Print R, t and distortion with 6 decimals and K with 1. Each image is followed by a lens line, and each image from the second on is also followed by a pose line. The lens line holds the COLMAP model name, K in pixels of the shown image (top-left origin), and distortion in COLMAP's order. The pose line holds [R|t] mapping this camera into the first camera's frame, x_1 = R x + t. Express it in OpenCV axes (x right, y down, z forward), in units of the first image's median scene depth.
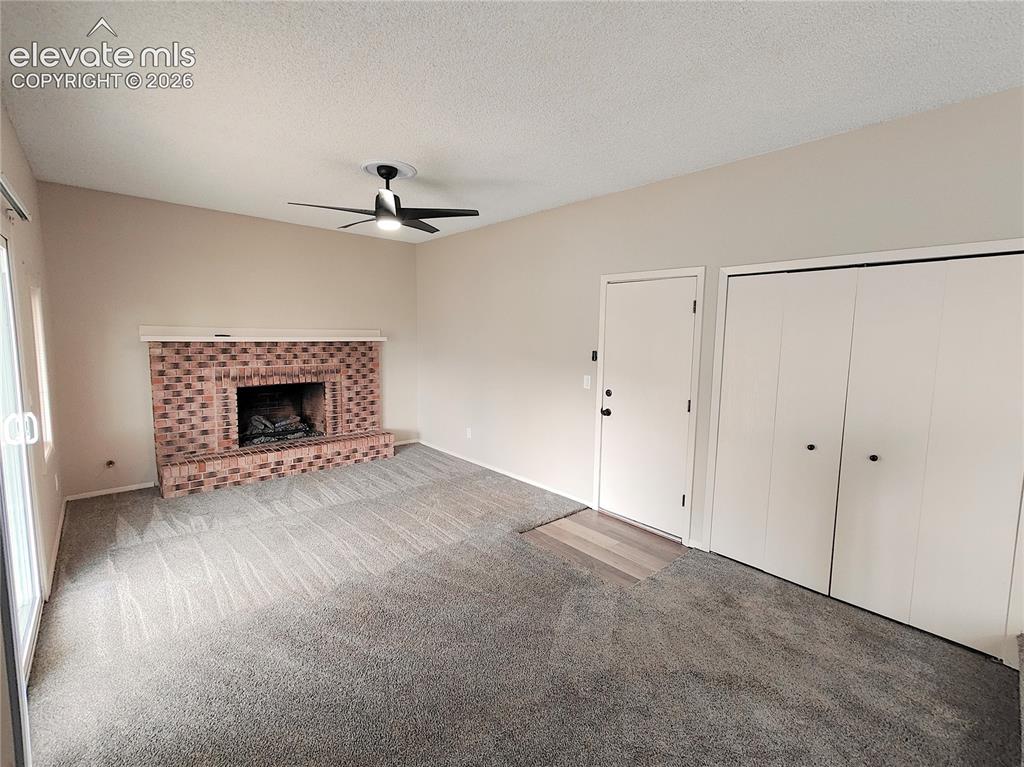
lens RADIAL K [[455.2, 0, 513.5], [0, 455.2, 380.6], [0, 0, 1]] dist [0.002027, 0.000223]
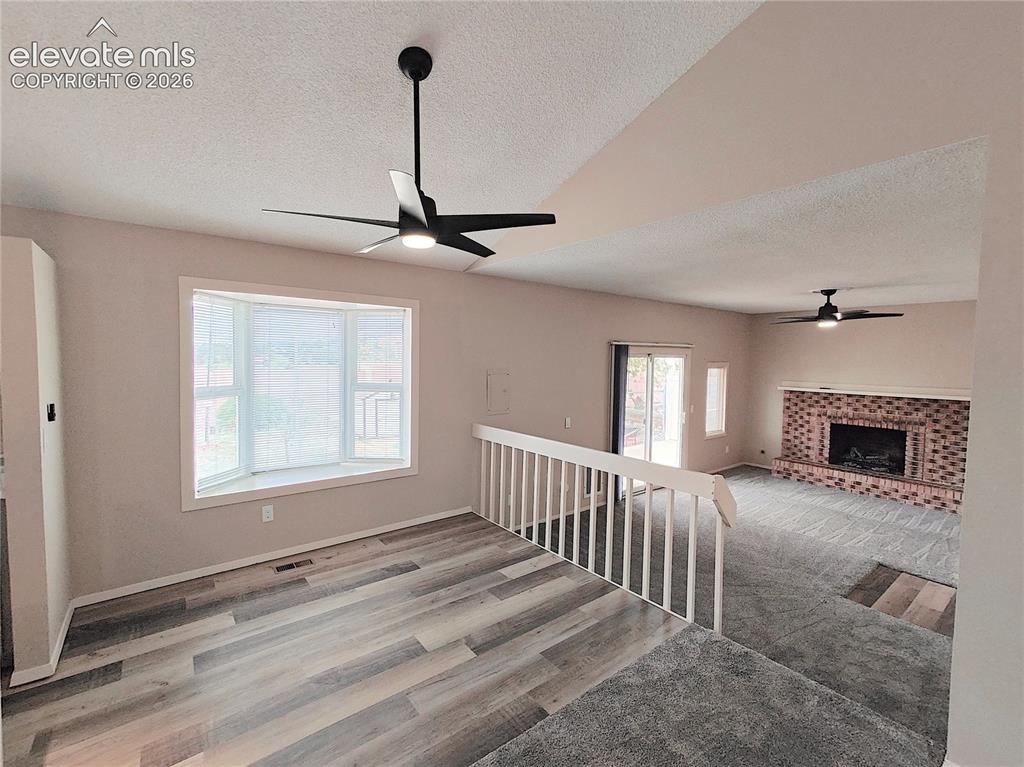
lens RADIAL K [[455.2, 0, 515.0], [0, 455.2, 382.1], [0, 0, 1]] dist [0.002027, 0.000223]
pose [[-0.077202, 0.034718, -0.996411, 0.954753], [-0.124302, 0.991261, 0.044169, -0.055391], [0.989236, 0.127266, -0.072212, 0.061748]]
